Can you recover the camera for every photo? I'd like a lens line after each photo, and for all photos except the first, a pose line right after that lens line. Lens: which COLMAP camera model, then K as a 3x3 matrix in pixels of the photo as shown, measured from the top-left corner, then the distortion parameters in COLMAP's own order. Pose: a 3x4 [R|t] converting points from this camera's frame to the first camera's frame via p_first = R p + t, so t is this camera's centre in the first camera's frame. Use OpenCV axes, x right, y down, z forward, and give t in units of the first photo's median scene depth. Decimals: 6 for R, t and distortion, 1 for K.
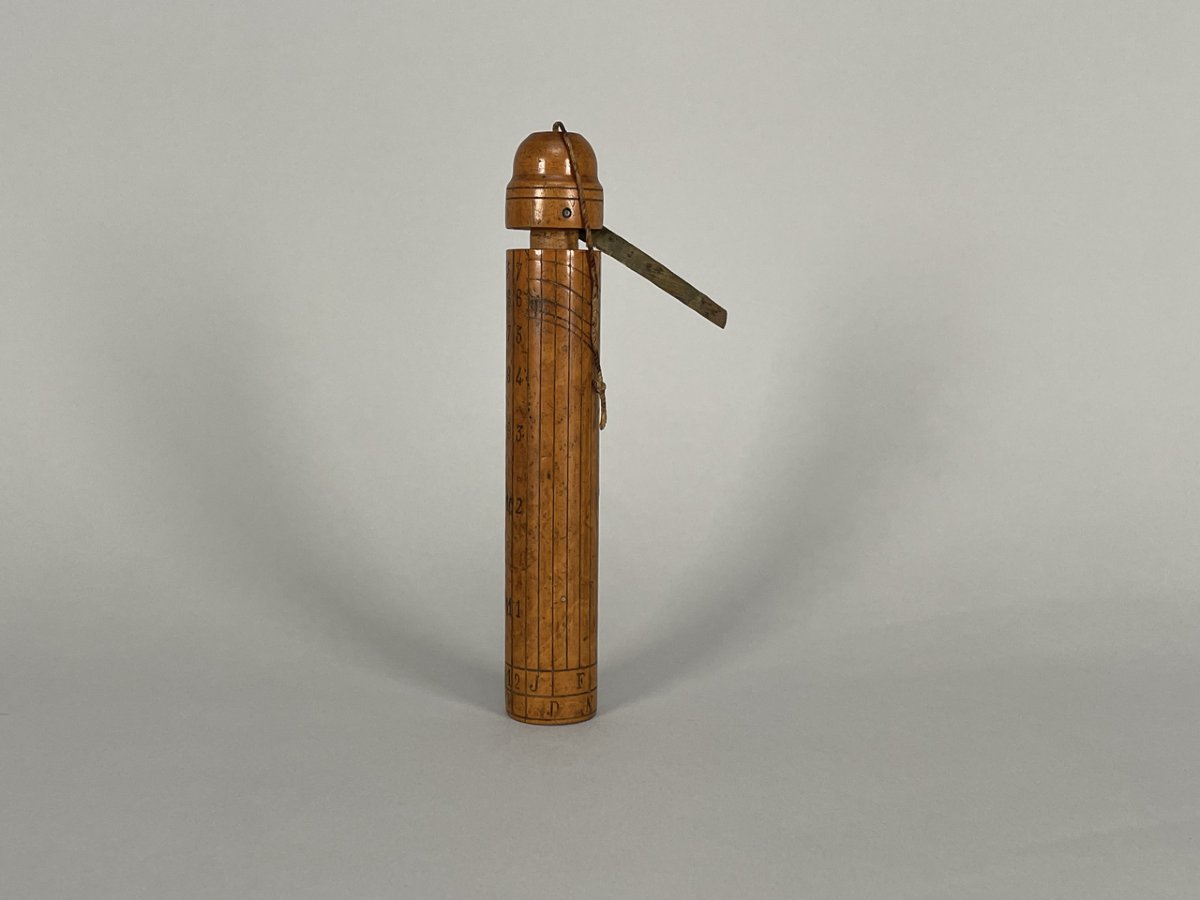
lens RADIAL K [[1427.3, 0, 600.0], [0, 1427.3, 450.0], [0, 0, 1]] dist [0.070872, -0.002338]
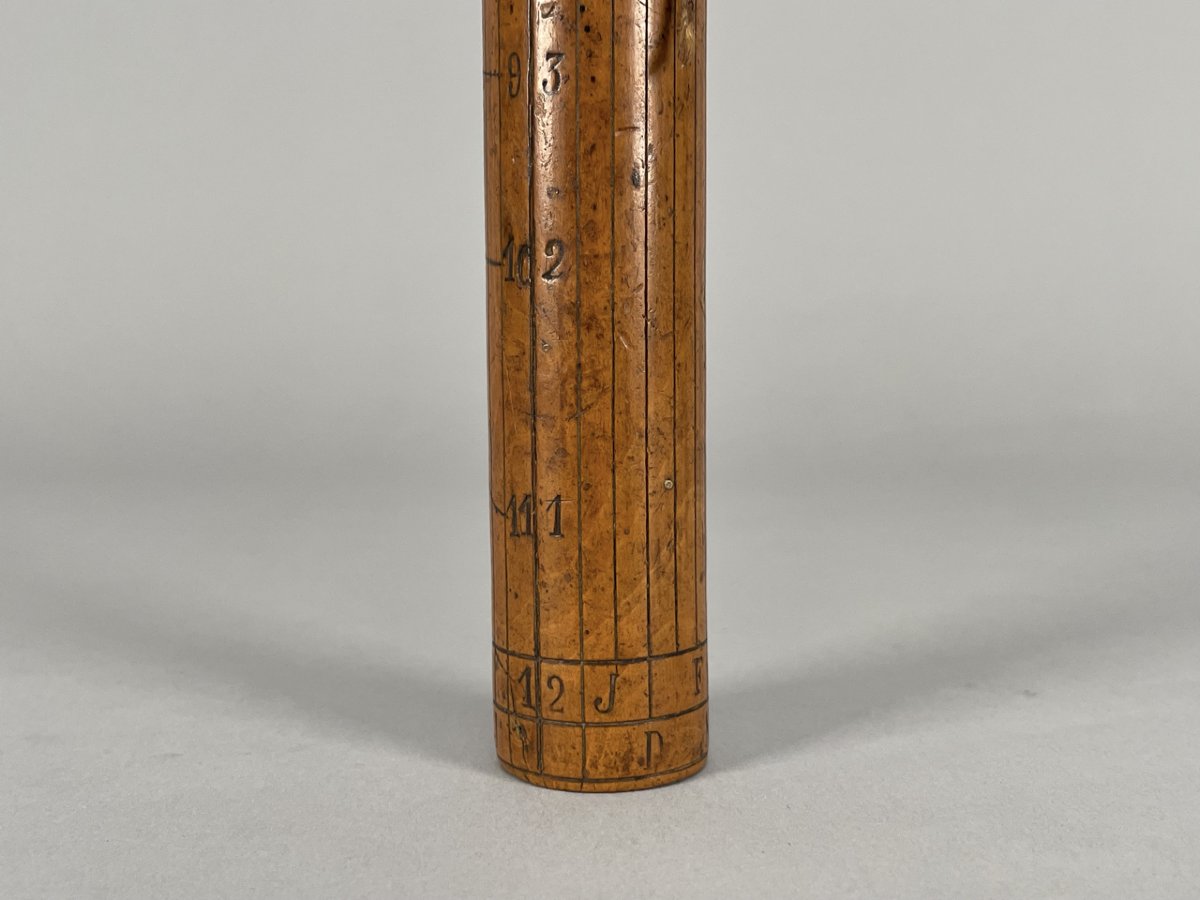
lens RADIAL K [[1474.9, 0, 600.0], [0, 1474.9, 450.0], [0, 0, 1]] dist [0.106781, -0.014295]
pose [[0.930067, -0.053029, 0.363543, -0.199731], [0.054371, 0.998499, 0.006548, 0.090615], [-0.363345, 0.013676, 0.931554, 0.604806]]
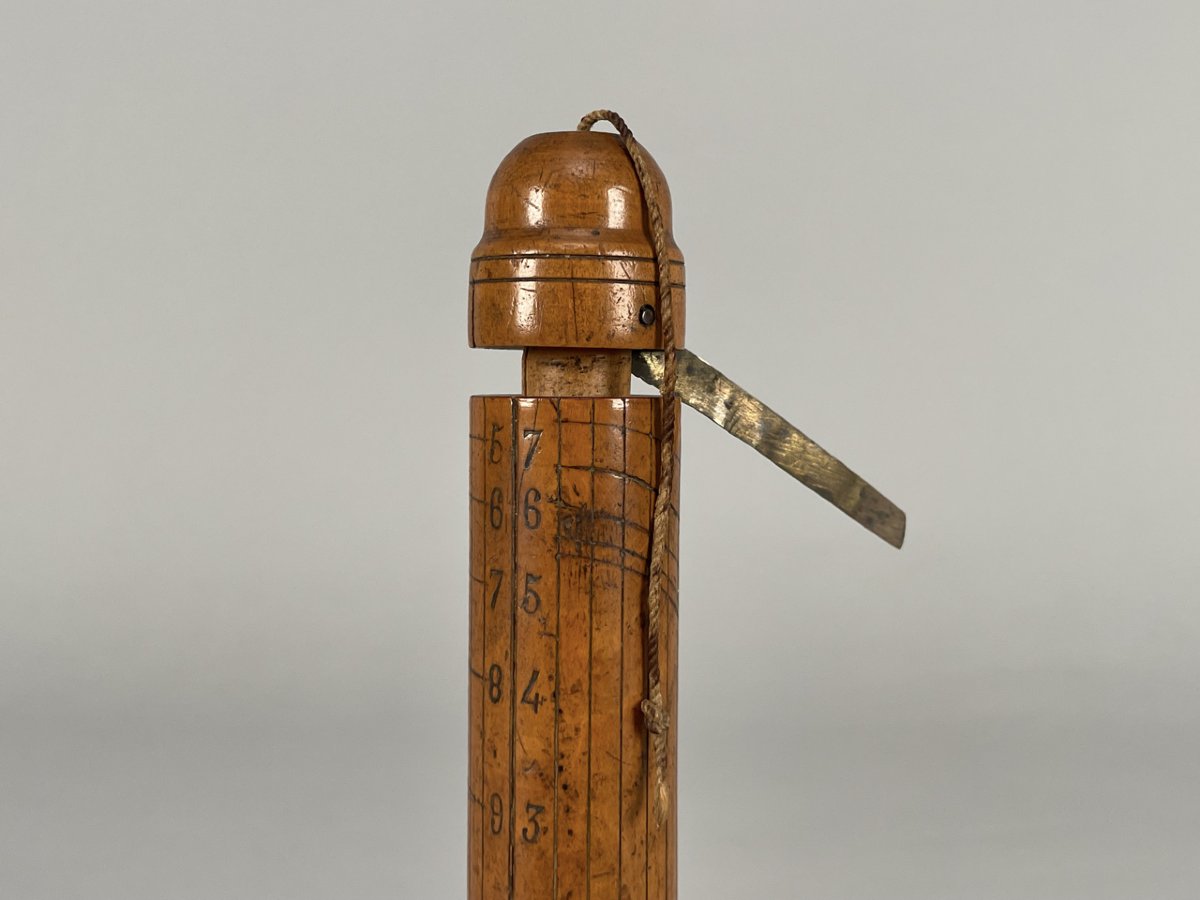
lens RADIAL K [[1474.9, 0, 600.0], [0, 1474.9, 450.0], [0, 0, 1]] dist [0.106781, -0.014295]
pose [[0.925671, -0.028062, 0.377288, -0.200945], [0.048943, 0.997748, -0.045869, -0.101205], [-0.375151, 0.060925, 0.924959, 0.570818]]
